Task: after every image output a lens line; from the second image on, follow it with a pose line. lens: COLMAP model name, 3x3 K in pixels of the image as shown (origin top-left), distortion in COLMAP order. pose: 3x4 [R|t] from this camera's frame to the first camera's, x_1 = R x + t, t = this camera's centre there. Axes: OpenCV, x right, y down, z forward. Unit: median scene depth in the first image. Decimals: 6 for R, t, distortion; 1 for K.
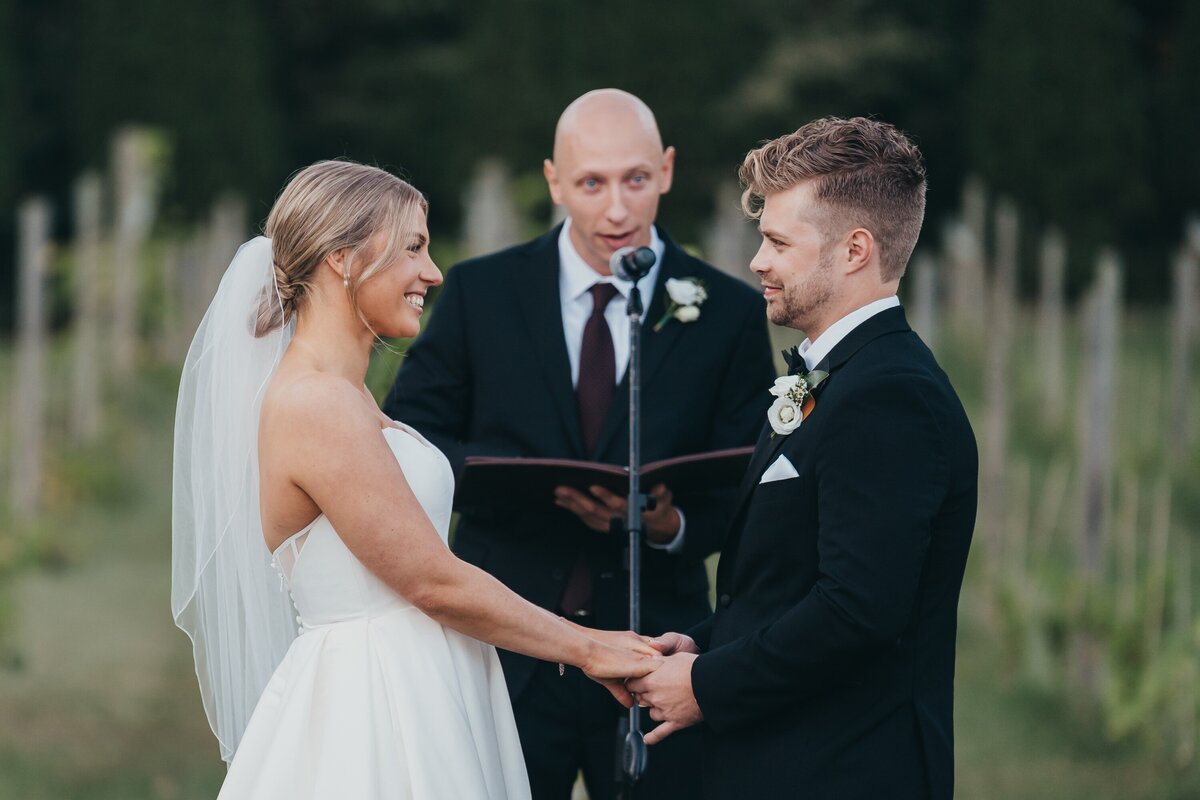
lens RADIAL K [[5573.4, 0, 600.0], [0, 5573.4, 400.0], [0, 0, 1]] dist [0.042538, 2.213058]
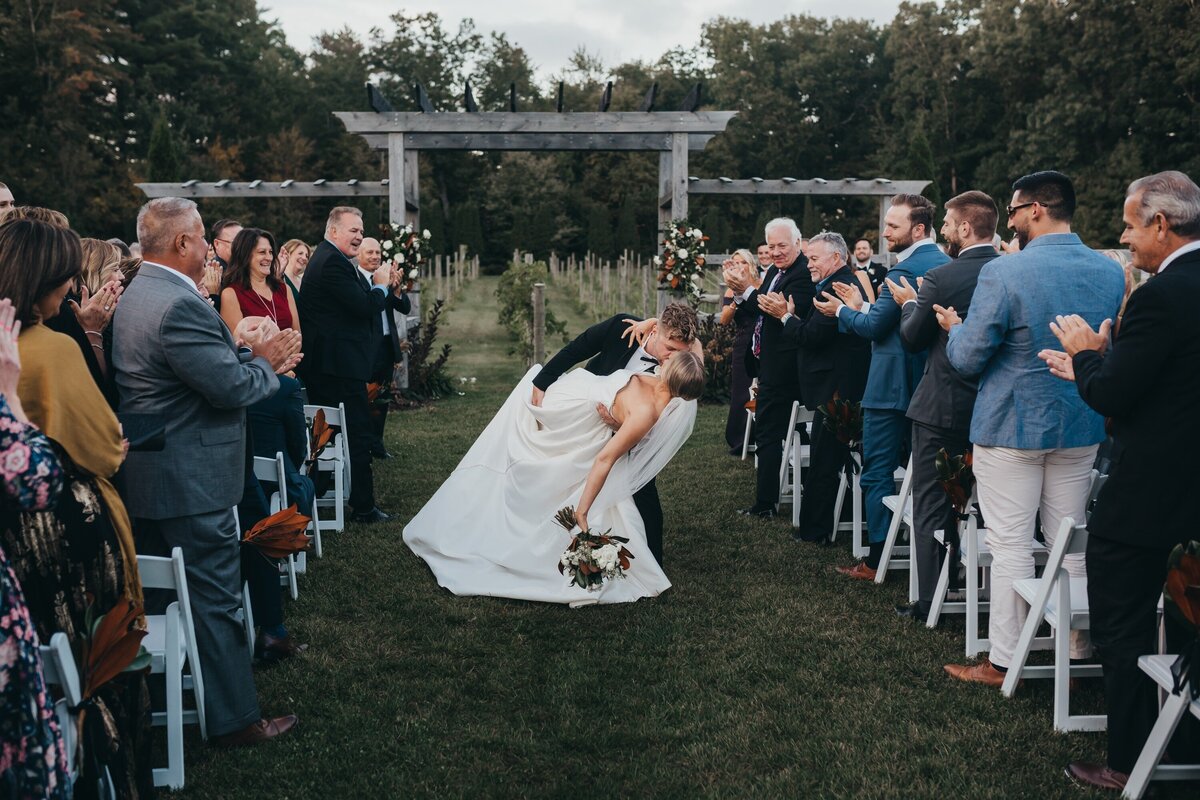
lens RADIAL K [[1193.2, 0, 600.0], [0, 1193.2, 400.0], [0, 0, 1]] dist [-0.061690, 0.081748]
pose [[0.999348, -0.023489, 0.027434, 0.037223], [0.020856, 0.995484, 0.092609, 0.008489], [-0.029485, -0.091976, 0.995325, -0.437992]]
